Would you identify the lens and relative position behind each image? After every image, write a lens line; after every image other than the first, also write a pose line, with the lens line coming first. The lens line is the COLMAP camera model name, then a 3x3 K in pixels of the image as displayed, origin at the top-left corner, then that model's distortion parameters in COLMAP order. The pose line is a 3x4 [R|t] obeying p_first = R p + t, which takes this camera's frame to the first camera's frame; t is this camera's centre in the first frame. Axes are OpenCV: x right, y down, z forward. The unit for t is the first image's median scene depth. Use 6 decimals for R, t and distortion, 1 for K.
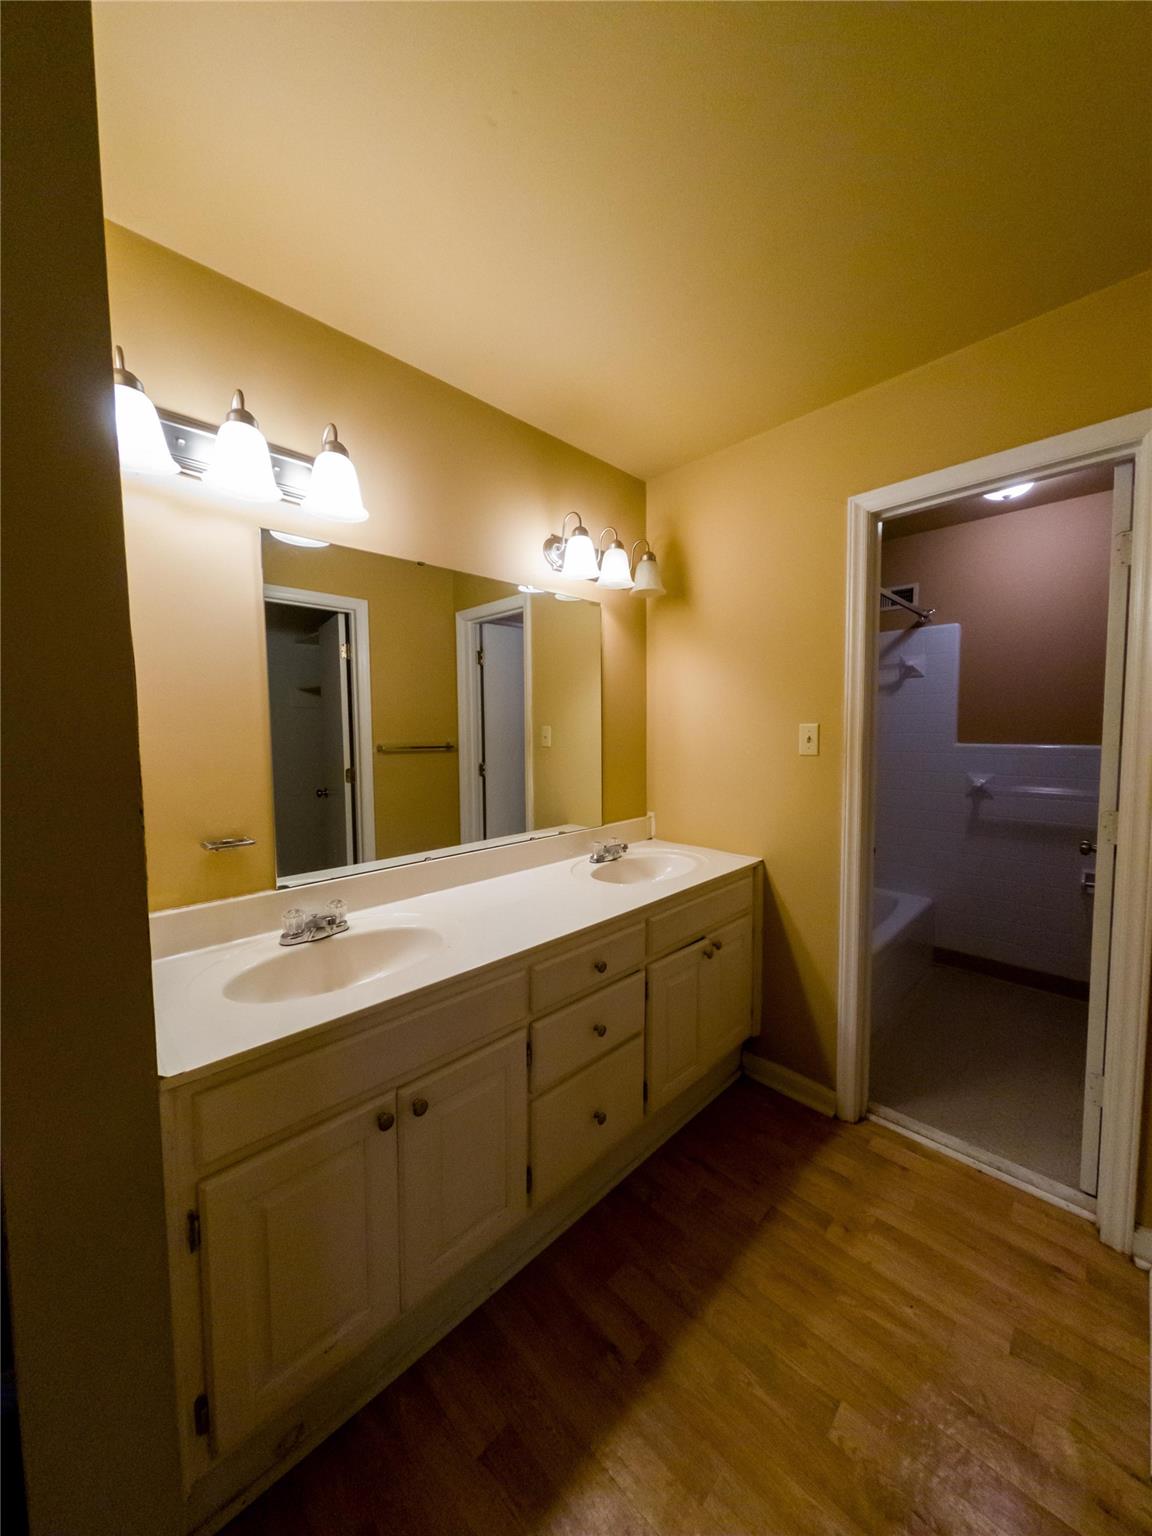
lens RADIAL K [[550.5, 0, 576.0], [0, 550.5, 768.0], [0, 0, 1]] dist [0.000867, -0.003559]
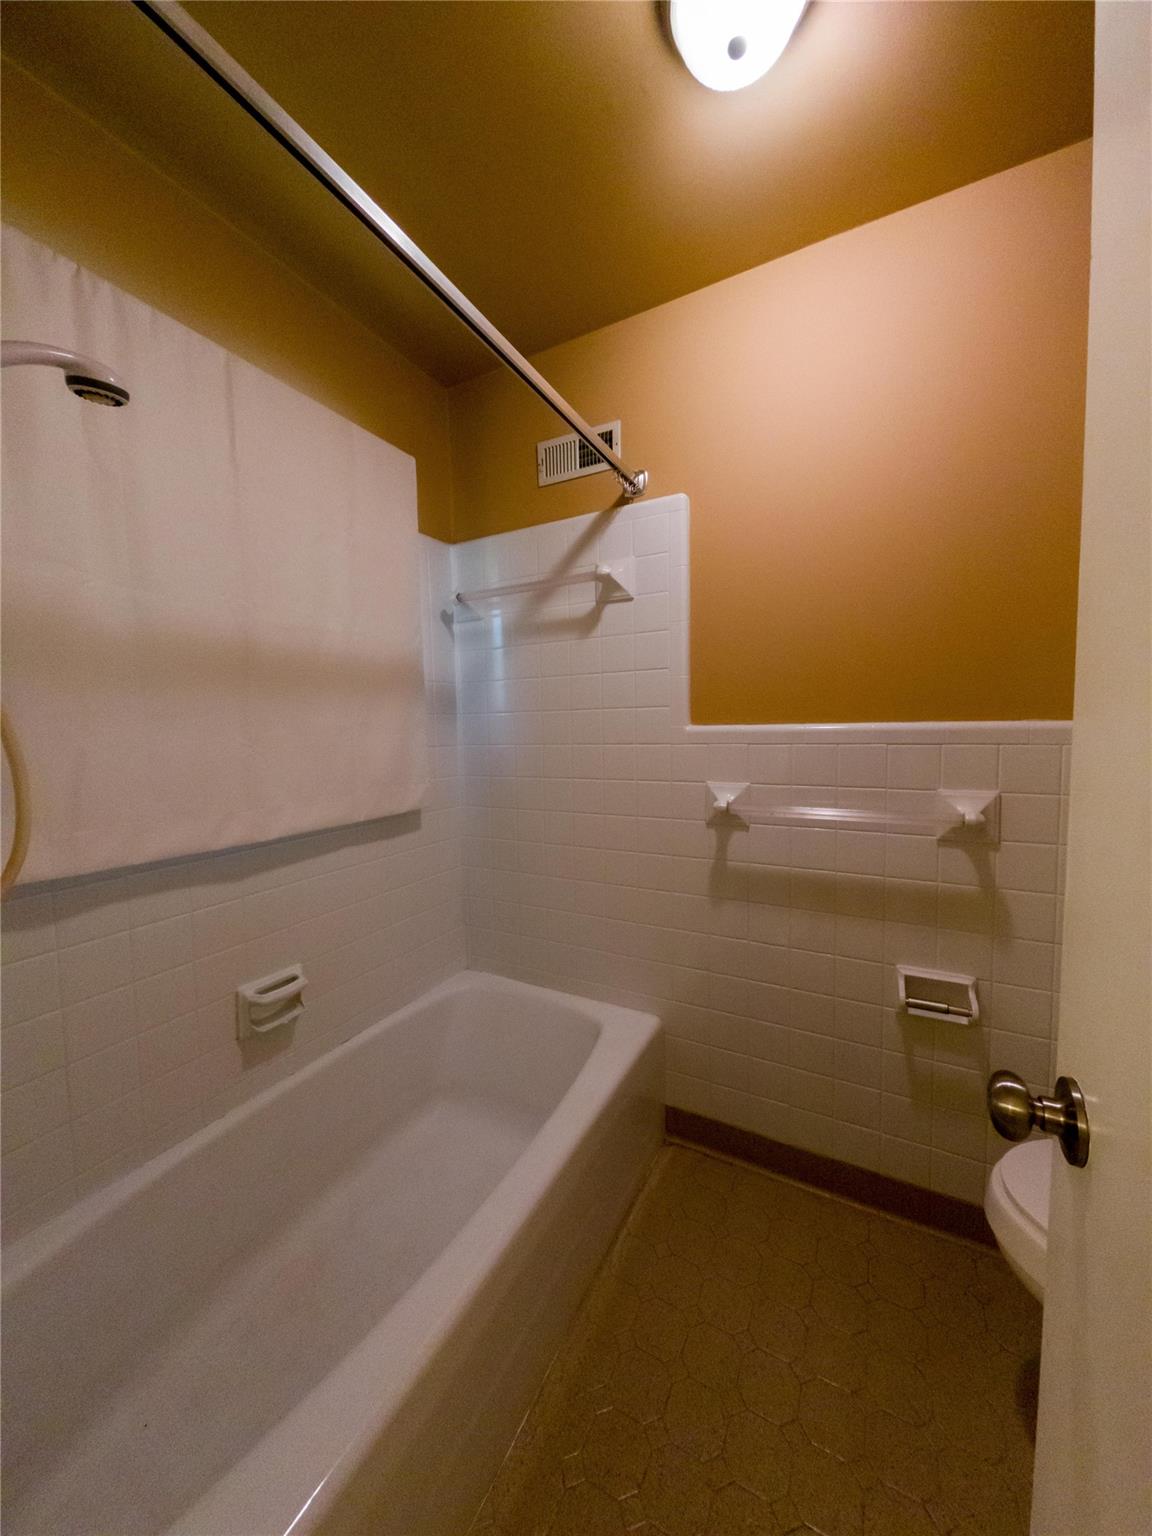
lens RADIAL K [[550.5, 0, 576.0], [0, 550.5, 768.0], [0, 0, 1]] dist [0.000867, -0.003559]
pose [[0.949678, -0.039480, 0.310731, 0.421868], [0.033078, 0.999119, 0.025846, -0.020874], [-0.311477, -0.014267, 0.950147, 0.529820]]
